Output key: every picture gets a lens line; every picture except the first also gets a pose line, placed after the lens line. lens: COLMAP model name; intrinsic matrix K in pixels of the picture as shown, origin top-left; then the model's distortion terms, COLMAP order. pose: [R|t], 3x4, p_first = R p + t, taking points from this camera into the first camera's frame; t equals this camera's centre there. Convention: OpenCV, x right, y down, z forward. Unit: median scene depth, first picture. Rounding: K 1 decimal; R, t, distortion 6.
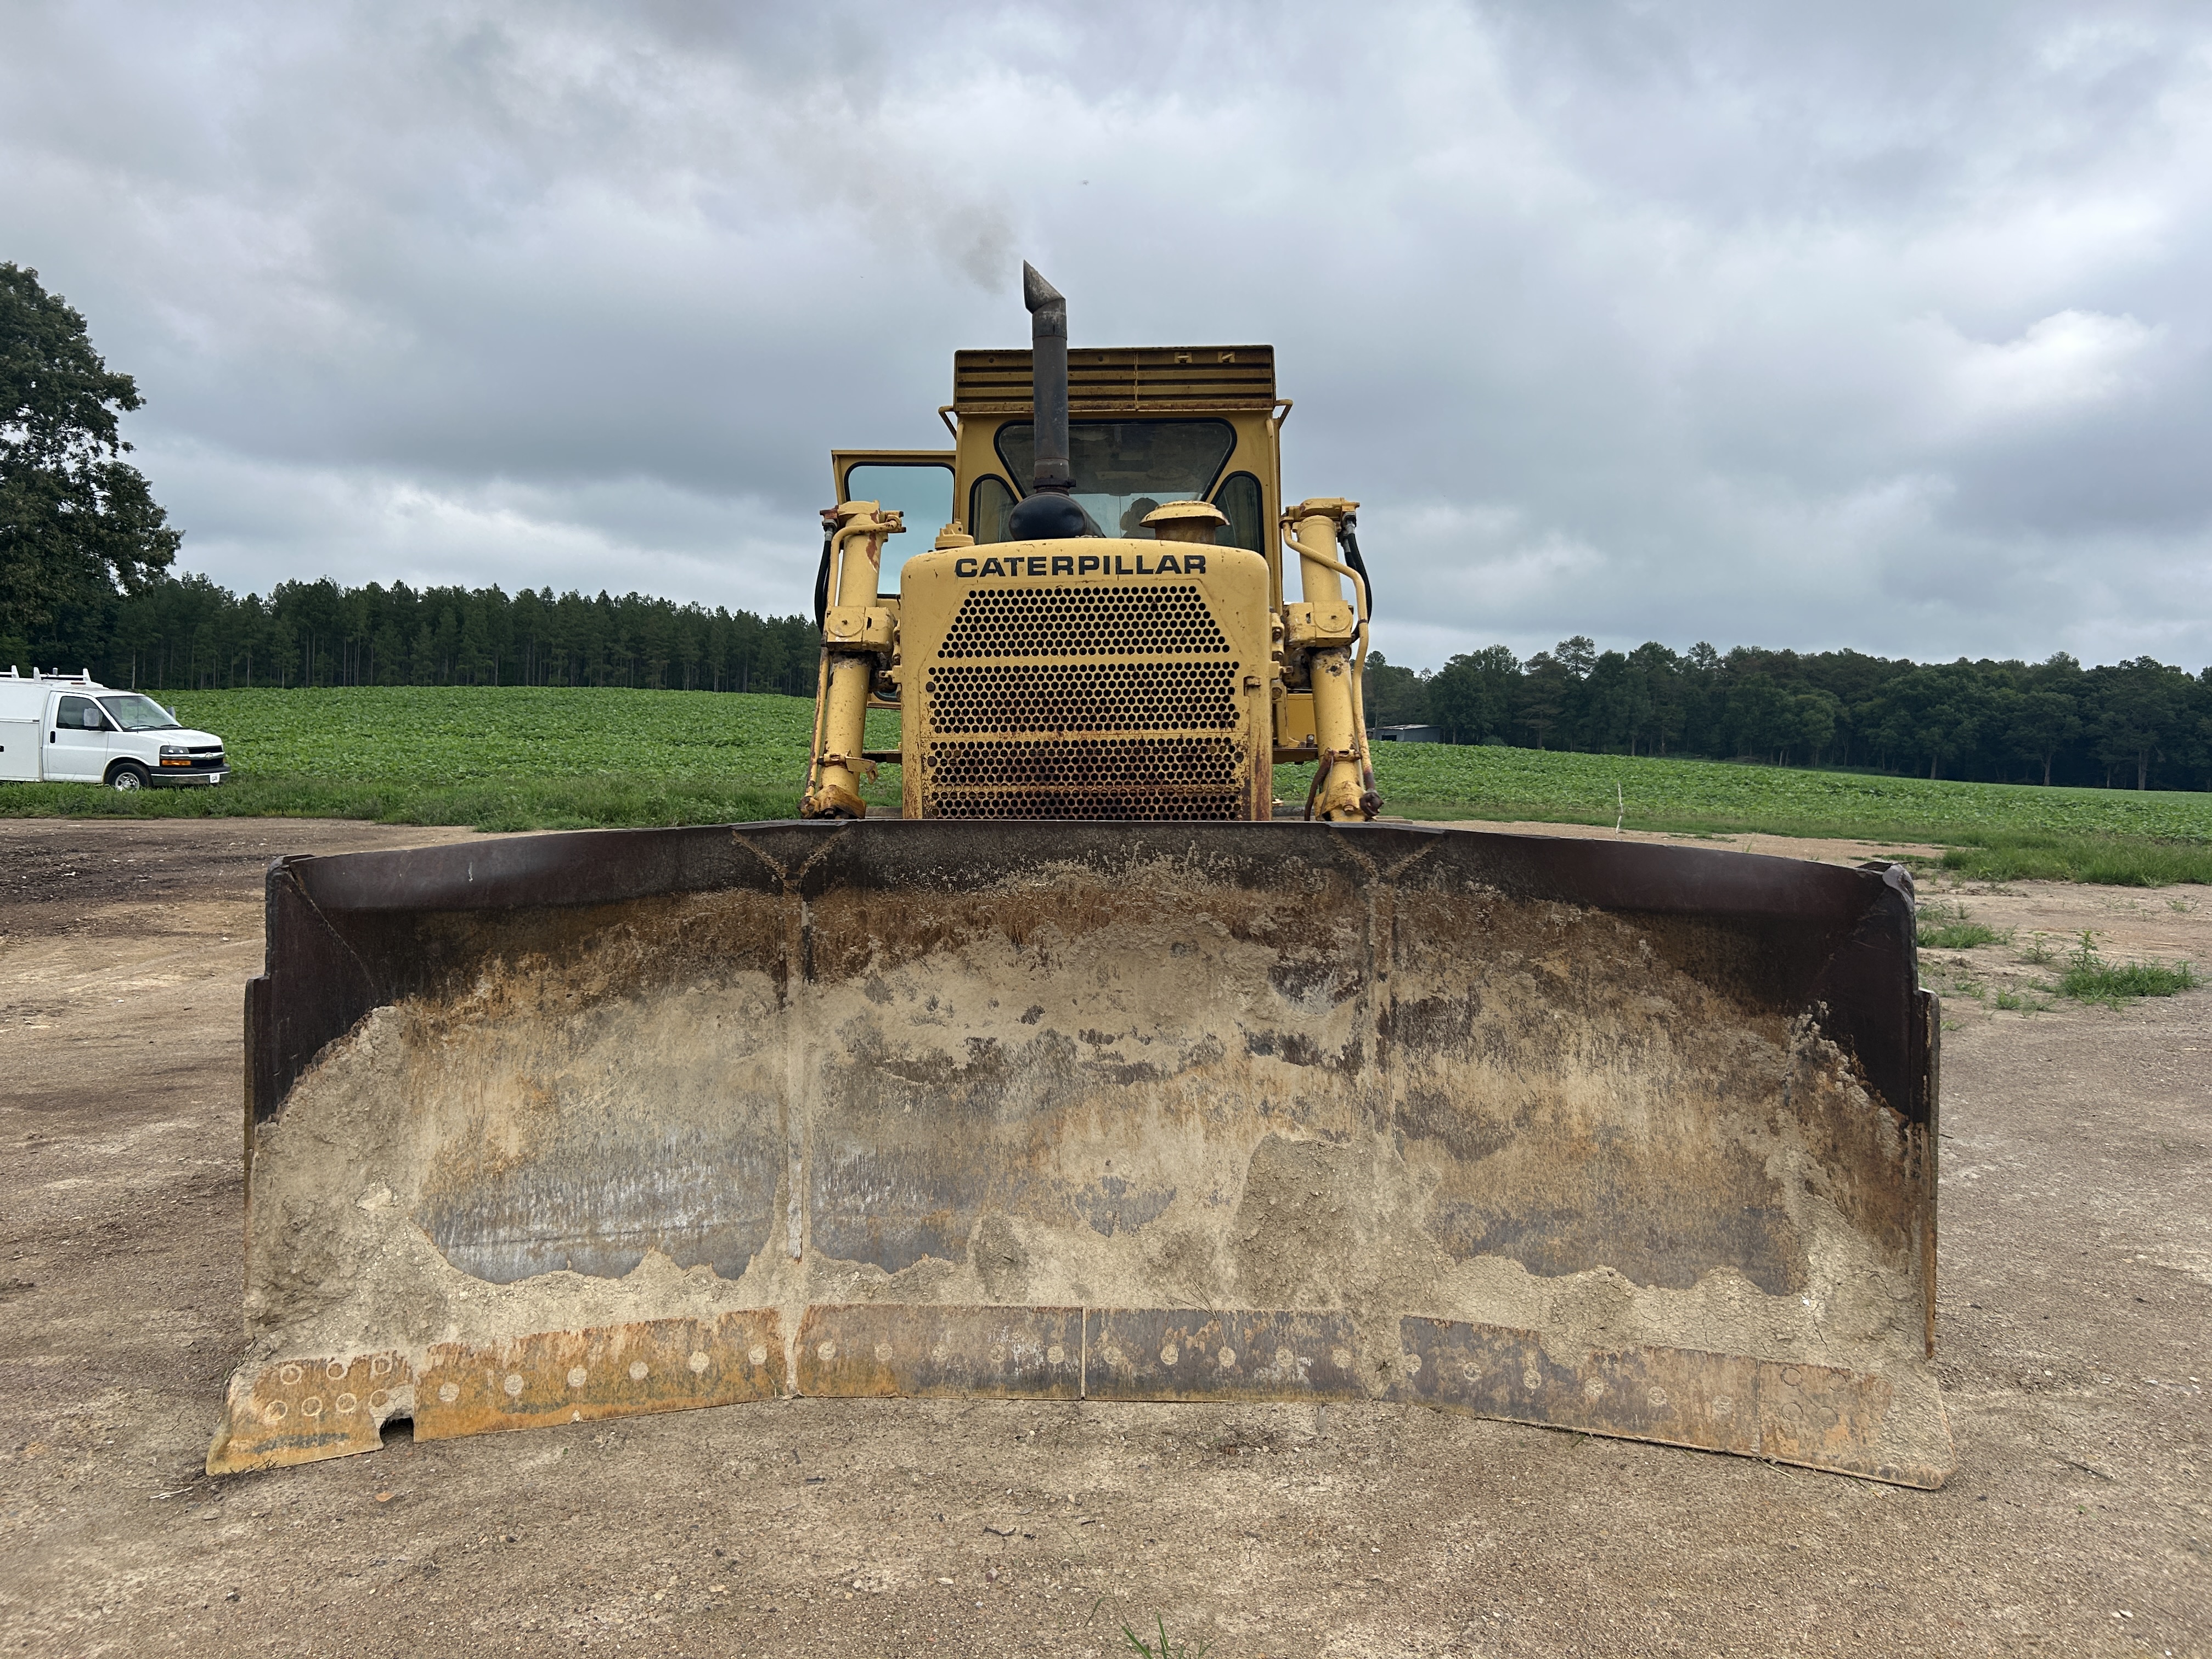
lens RADIAL K [[1673.6, 0, 1104.8], [0, 1673.6, 797.9], [0, 0, 1]] dist [0.044434, -0.049147]
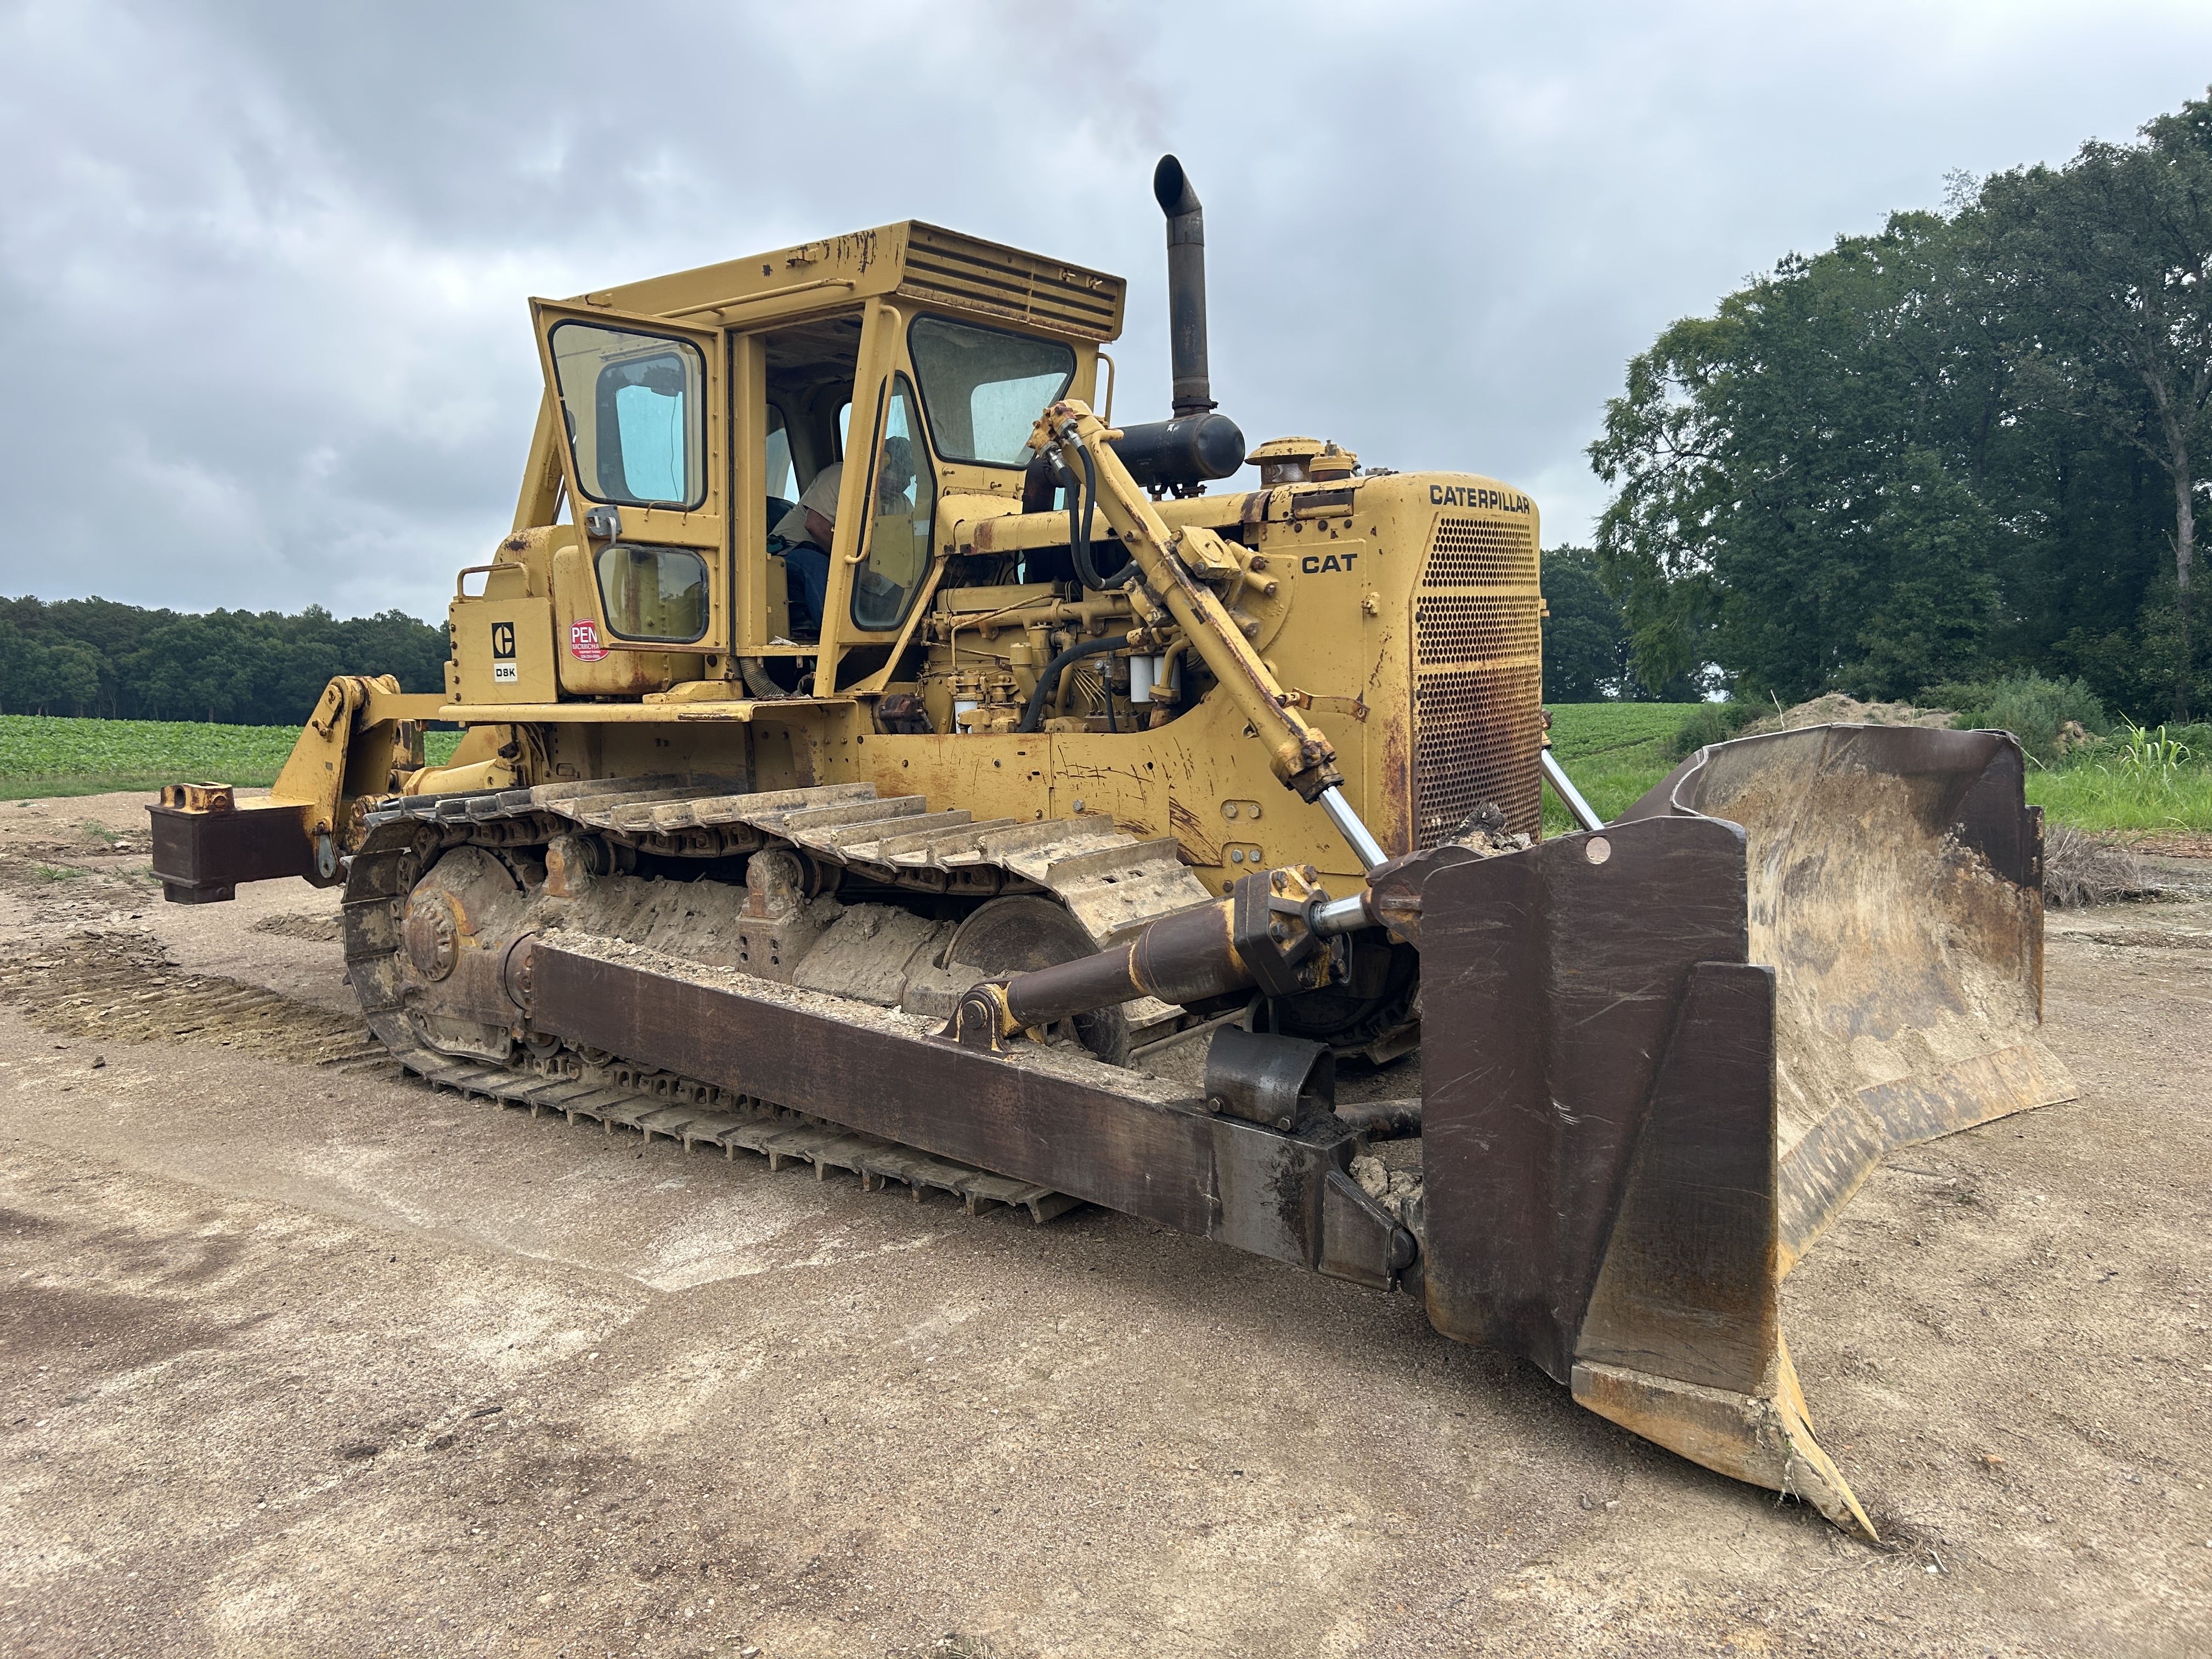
lens RADIAL K [[1637.1, 0, 1106.0], [0, 1637.1, 829.5], [0, 0, 1]] dist [0.060490, -0.084822]
pose [[0.580765, -0.096275, 0.808358, -1.238282], [0.055805, 0.995355, 0.078454, -0.035453], [-0.812156, -0.000453, 0.583440, 0.741841]]
